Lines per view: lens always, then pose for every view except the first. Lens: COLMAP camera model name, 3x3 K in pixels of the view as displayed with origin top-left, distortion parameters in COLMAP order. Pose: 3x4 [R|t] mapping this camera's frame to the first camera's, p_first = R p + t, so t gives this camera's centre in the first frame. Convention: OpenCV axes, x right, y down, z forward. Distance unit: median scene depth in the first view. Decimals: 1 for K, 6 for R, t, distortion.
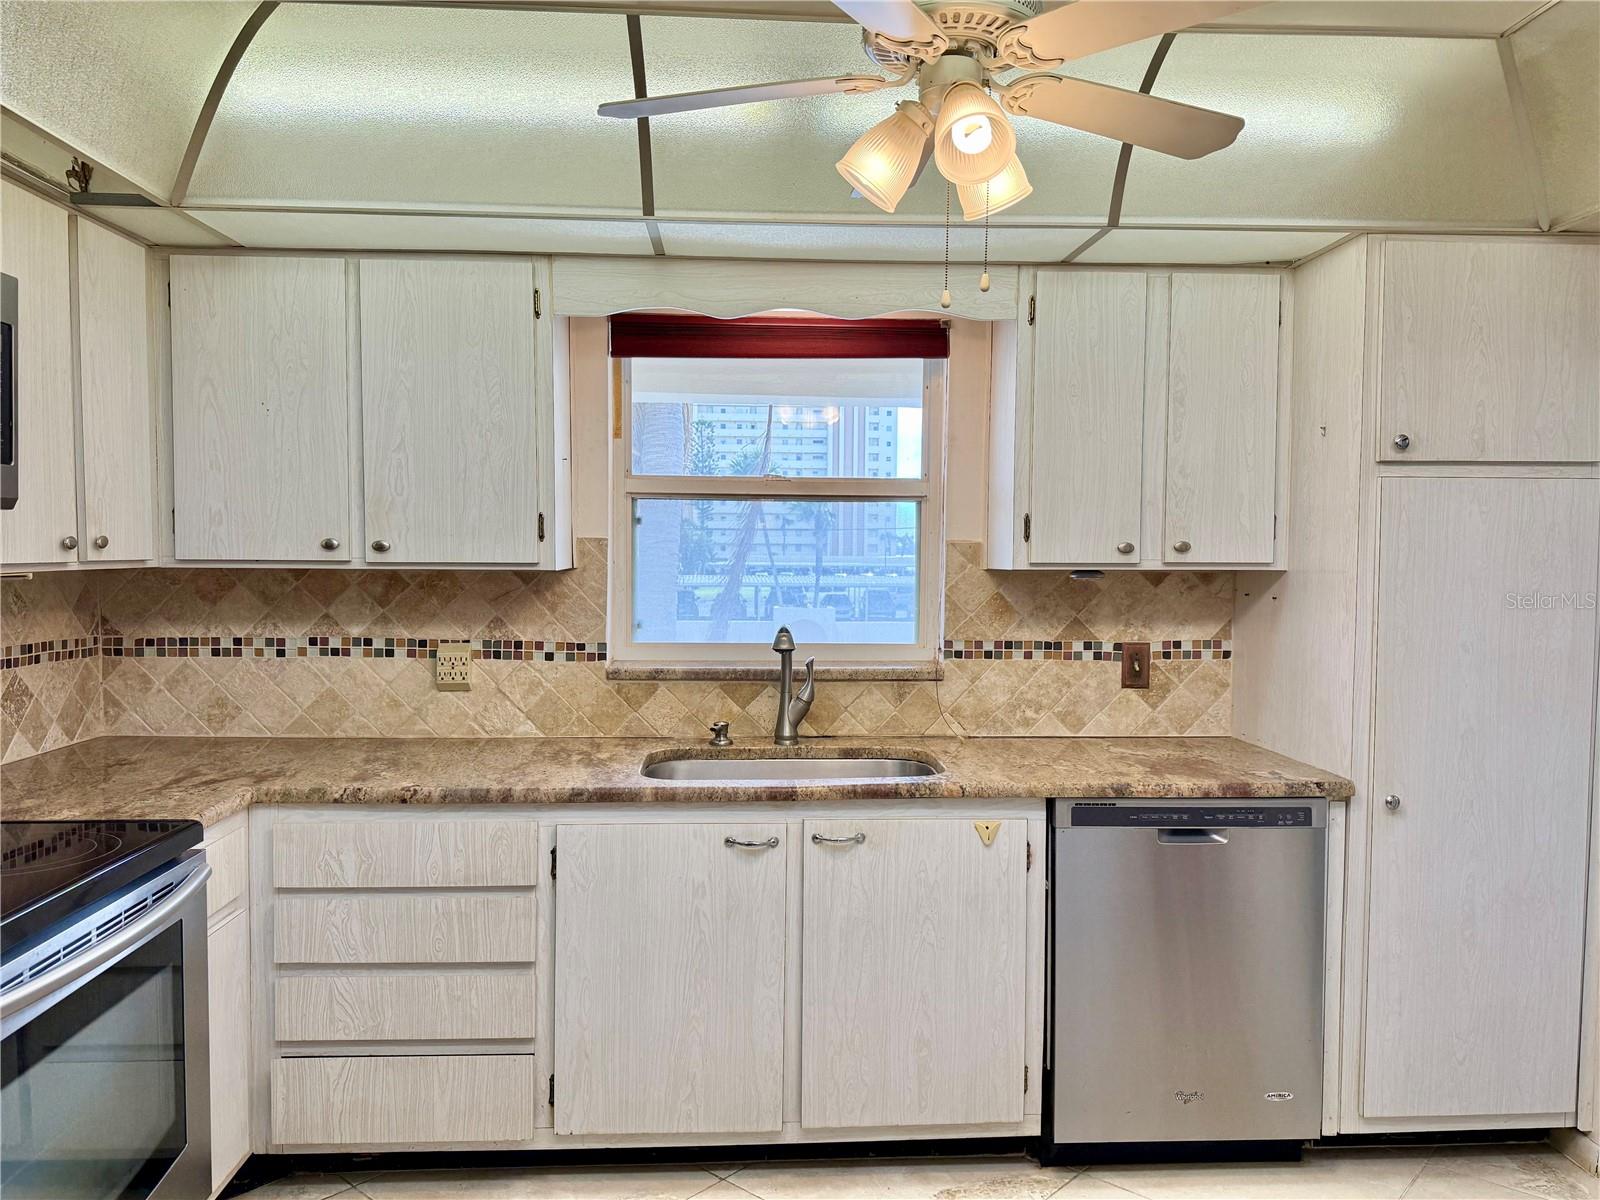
lens RADIAL K [[1121.4, 0, 800.9], [0, 1121.4, 596.4], [0, 0, 1]] dist [0.065540, -0.025724]
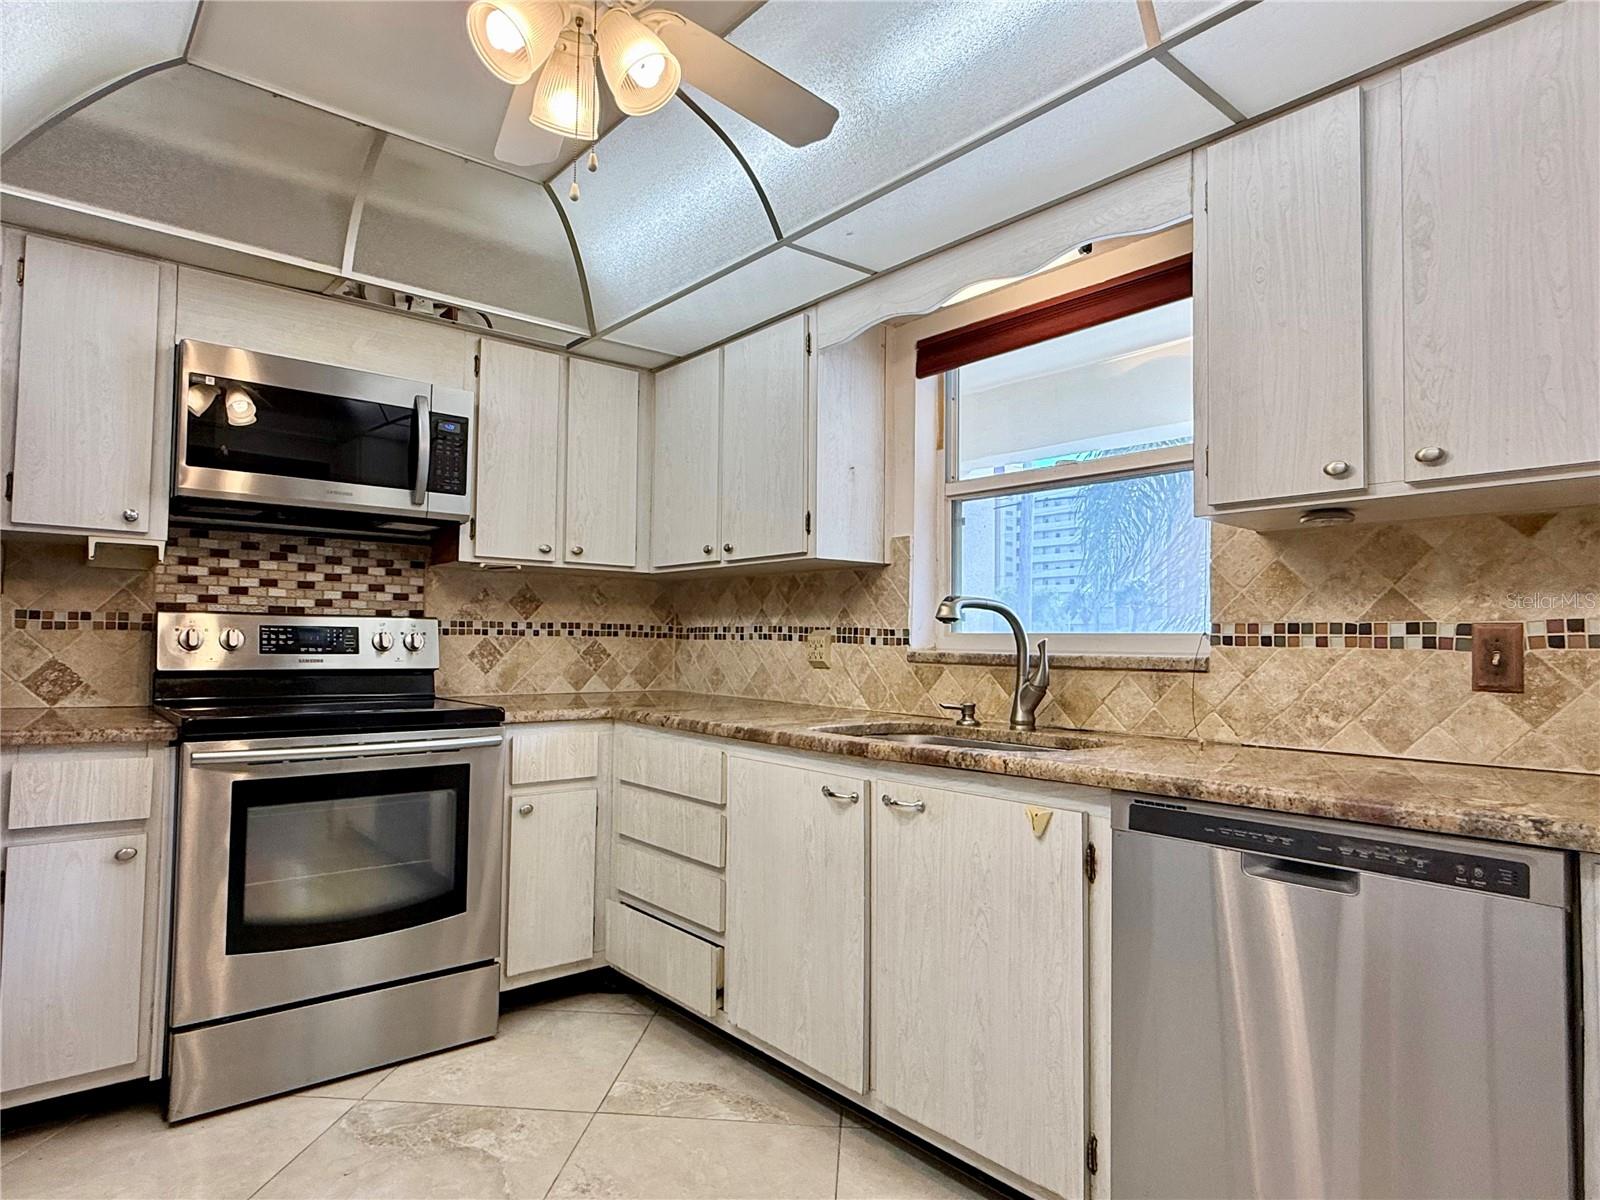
lens RADIAL K [[927.8, 0, 805.2], [0, 927.8, 598.5], [0, 0, 1]] dist [-0.001164, 0.000861]
pose [[0.608707, -0.038502, -0.792460, 0.499858], [-0.037223, 0.996336, -0.076999, 0.086779], [0.792521, 0.076367, 0.605044, 0.363321]]
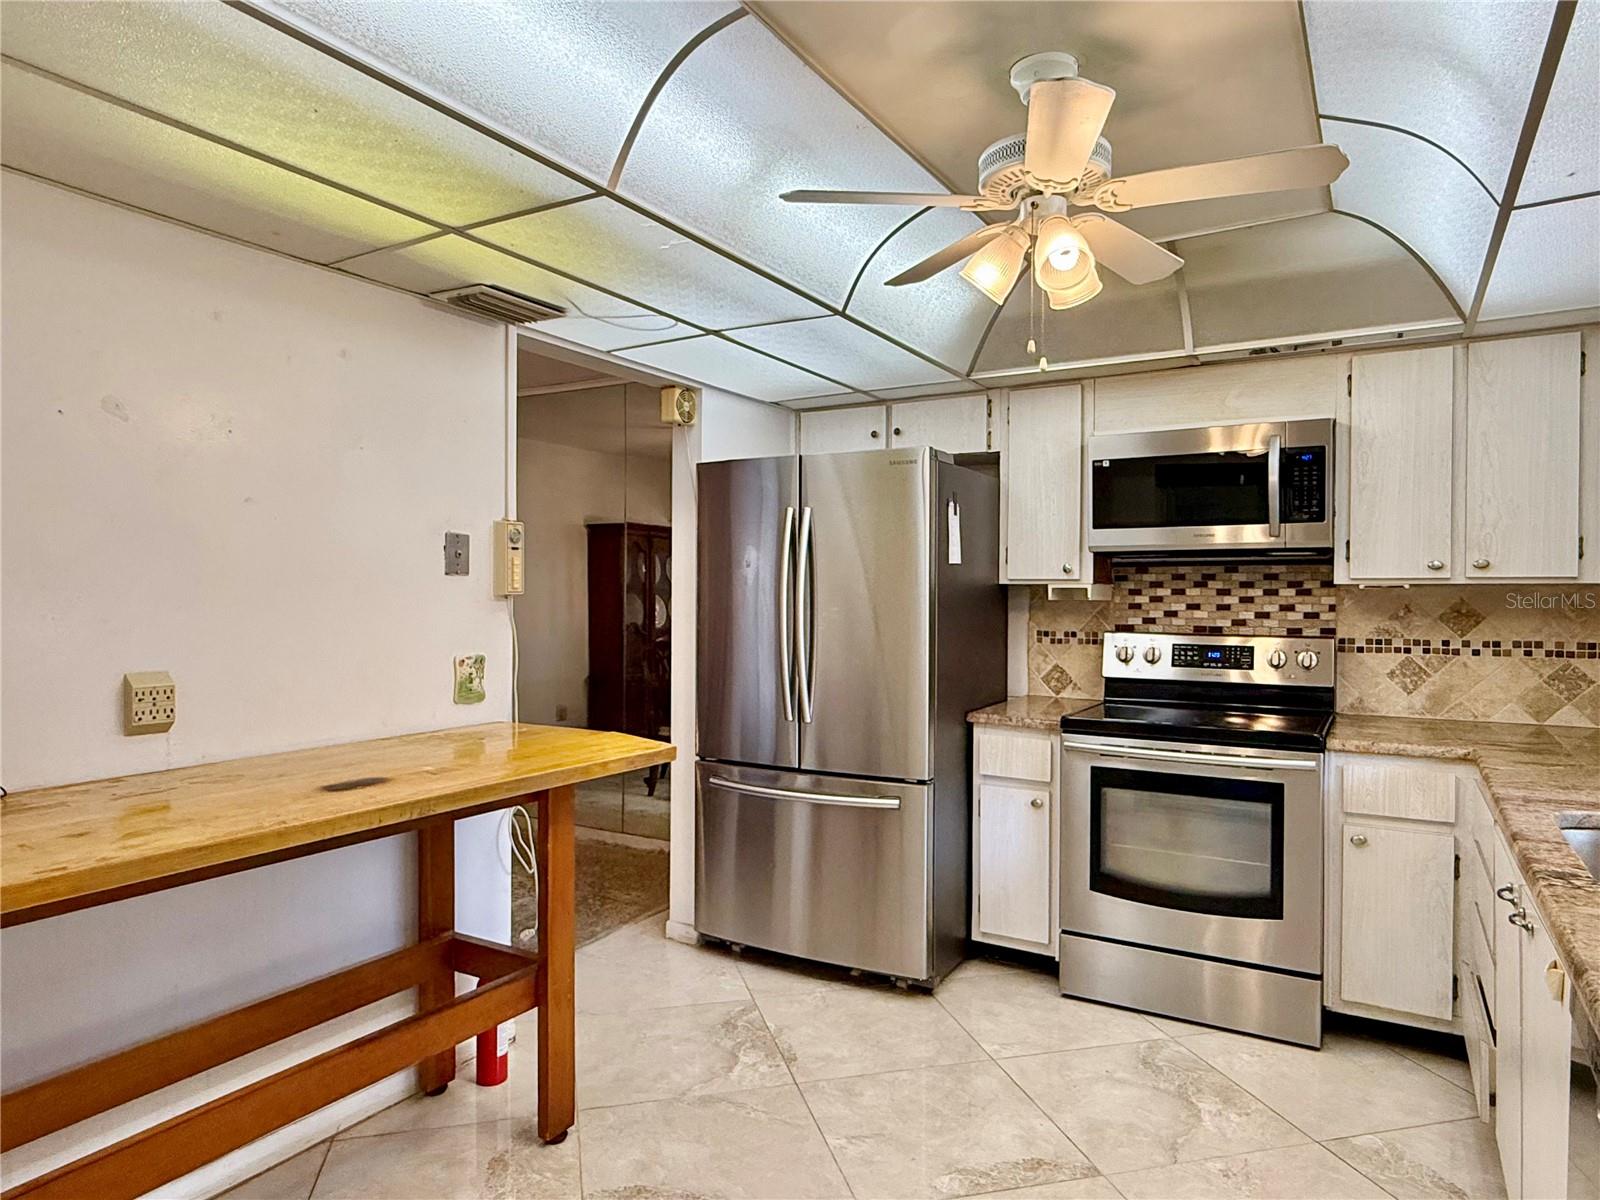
lens RADIAL K [[985.3, 0, 794.1], [0, 985.3, 594.5], [0, 0, 1]] dist [0.000259, -0.001441]
pose [[-0.557107, -0.010539, -0.830374, 0.699878], [-0.040539, 0.999072, 0.014518, 0.006045], [0.829451, 0.041750, -0.557017, 0.766797]]
